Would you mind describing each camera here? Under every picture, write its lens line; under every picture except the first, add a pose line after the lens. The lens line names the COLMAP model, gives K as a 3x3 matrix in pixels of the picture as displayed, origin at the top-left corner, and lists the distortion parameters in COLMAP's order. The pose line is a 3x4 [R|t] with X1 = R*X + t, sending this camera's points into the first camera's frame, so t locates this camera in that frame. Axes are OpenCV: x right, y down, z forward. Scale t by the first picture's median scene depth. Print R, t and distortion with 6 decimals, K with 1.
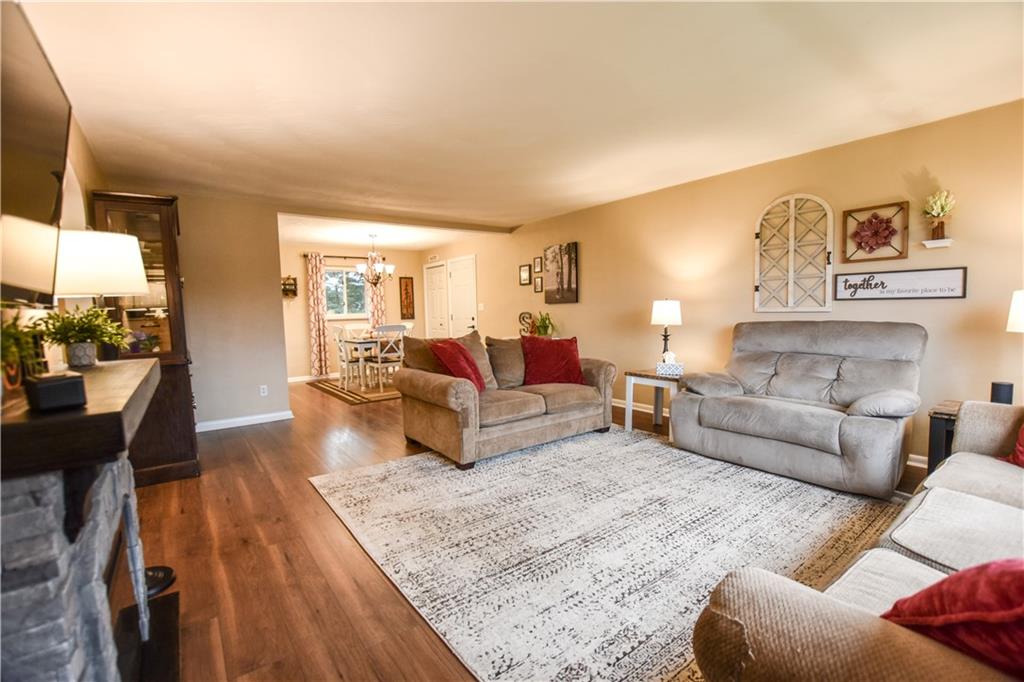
lens RADIAL K [[465.2, 0, 529.8], [0, 465.2, 341.1], [0, 0, 1]] dist [-0.027775, 0.000248]
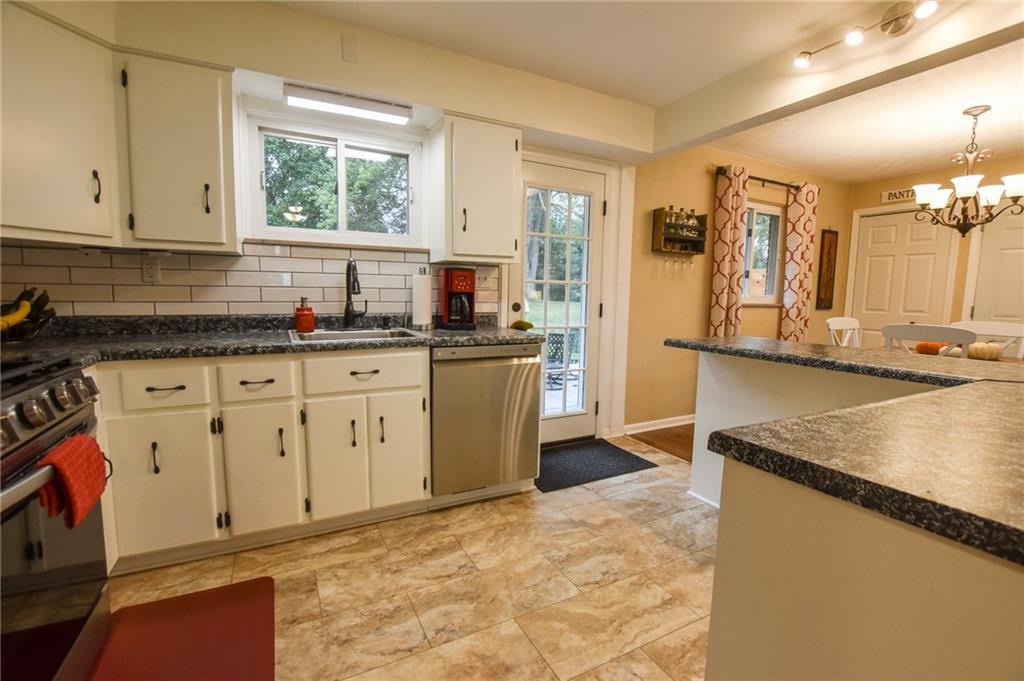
lens RADIAL K [[465.2, 0, 529.8], [0, 465.2, 340.6], [0, 0, 1]] dist [-0.027775, 0.000248]
pose [[0.987701, 0.059692, -0.144511, -0.656360], [-0.055763, 0.997960, 0.031087, -0.011281], [0.146072, -0.022647, 0.989015, 0.537752]]
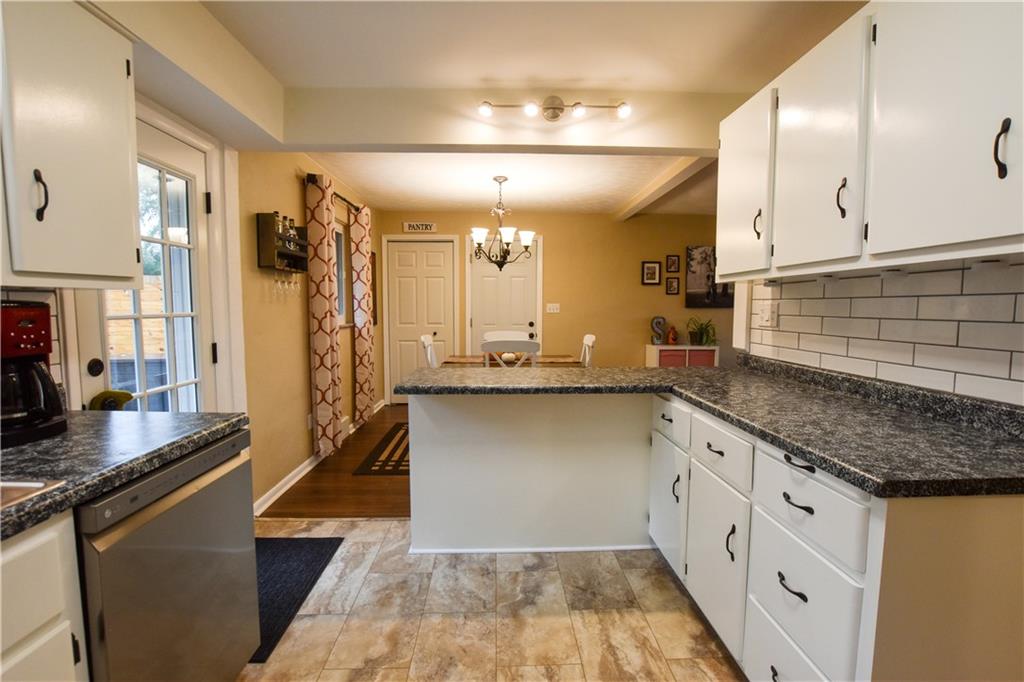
lens RADIAL K [[465.2, 0, 529.8], [0, 465.2, 341.1], [0, 0, 1]] dist [-0.027775, 0.000248]
pose [[0.569739, -0.031940, 0.821205, -0.784735], [0.039955, 0.999139, 0.011140, -0.033465], [-0.820854, 0.026464, 0.570525, 0.652294]]
